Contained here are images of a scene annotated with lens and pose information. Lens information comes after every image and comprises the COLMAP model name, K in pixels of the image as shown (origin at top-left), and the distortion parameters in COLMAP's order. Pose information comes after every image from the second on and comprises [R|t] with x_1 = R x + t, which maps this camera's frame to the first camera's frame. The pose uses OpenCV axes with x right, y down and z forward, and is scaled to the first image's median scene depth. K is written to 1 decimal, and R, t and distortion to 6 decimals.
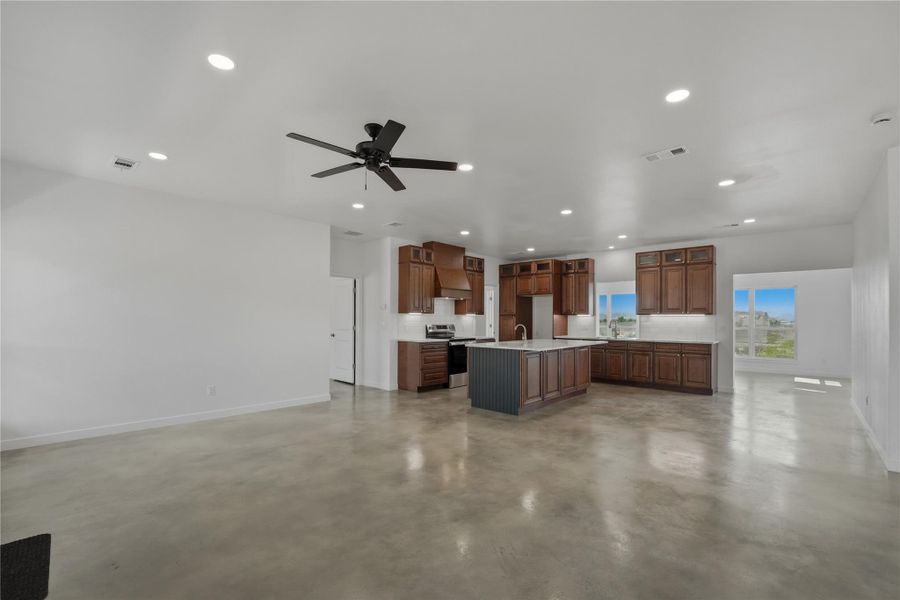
lens RADIAL K [[368.3, 0, 453.3], [0, 368.3, 315.3], [0, 0, 1]] dist [-0.001127, -0.000158]
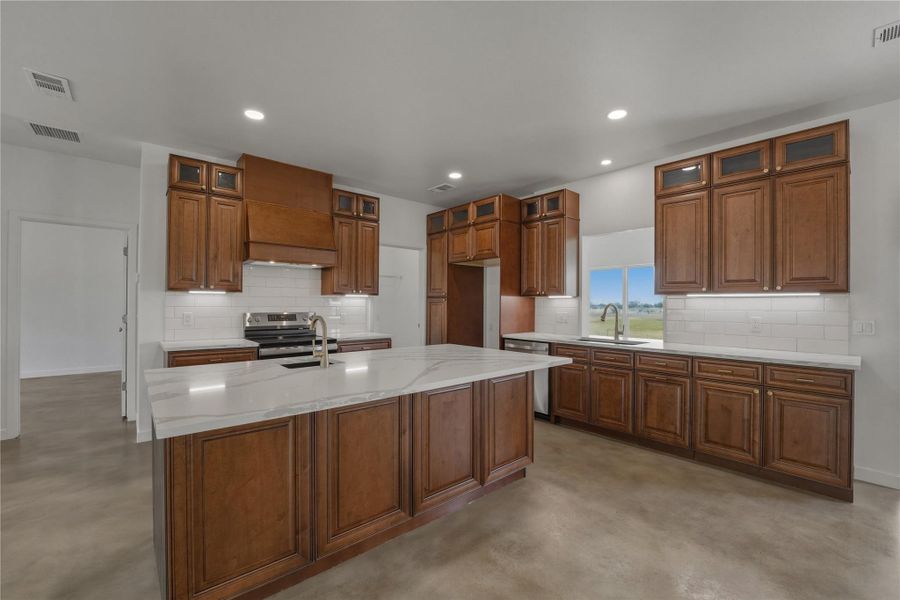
lens RADIAL K [[371.4, 0, 441.0], [0, 371.4, 300.6], [0, 0, 1]] dist [-0.020156, 0.000591]
pose [[0.994668, 0.001162, -0.103121, 0.266189], [-0.000807, 0.999994, 0.003485, 0.004888], [0.103124, -0.003383, 0.994663, 0.489106]]
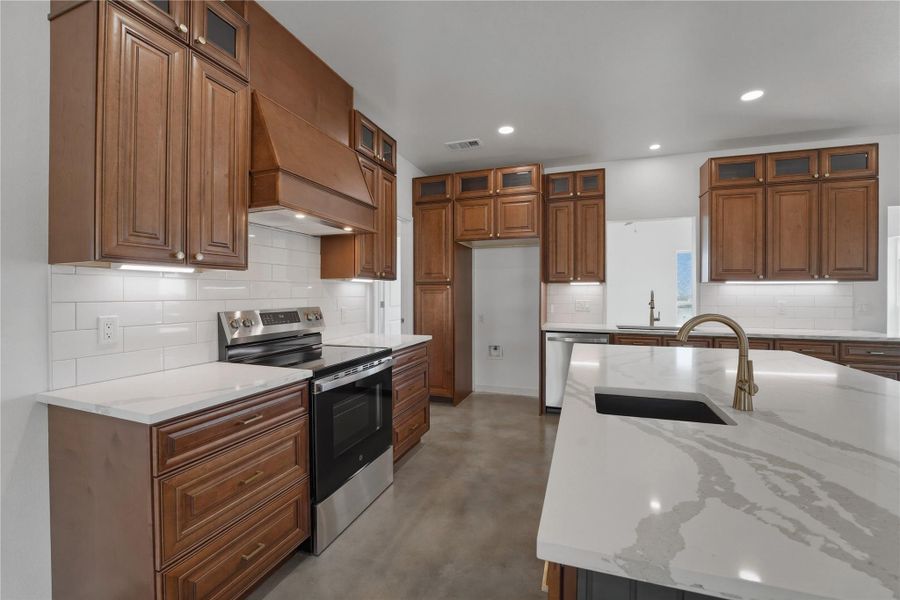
lens RADIAL K [[371.4, 0, 453.3], [0, 371.4, 294.0], [0, 0, 1]] dist [-0.020156, 0.000591]
pose [[0.918090, -0.006473, 0.396318, -0.021890], [-0.000560, 0.999844, 0.017628, 0.006591], [-0.396371, -0.016406, 0.917944, 0.673659]]
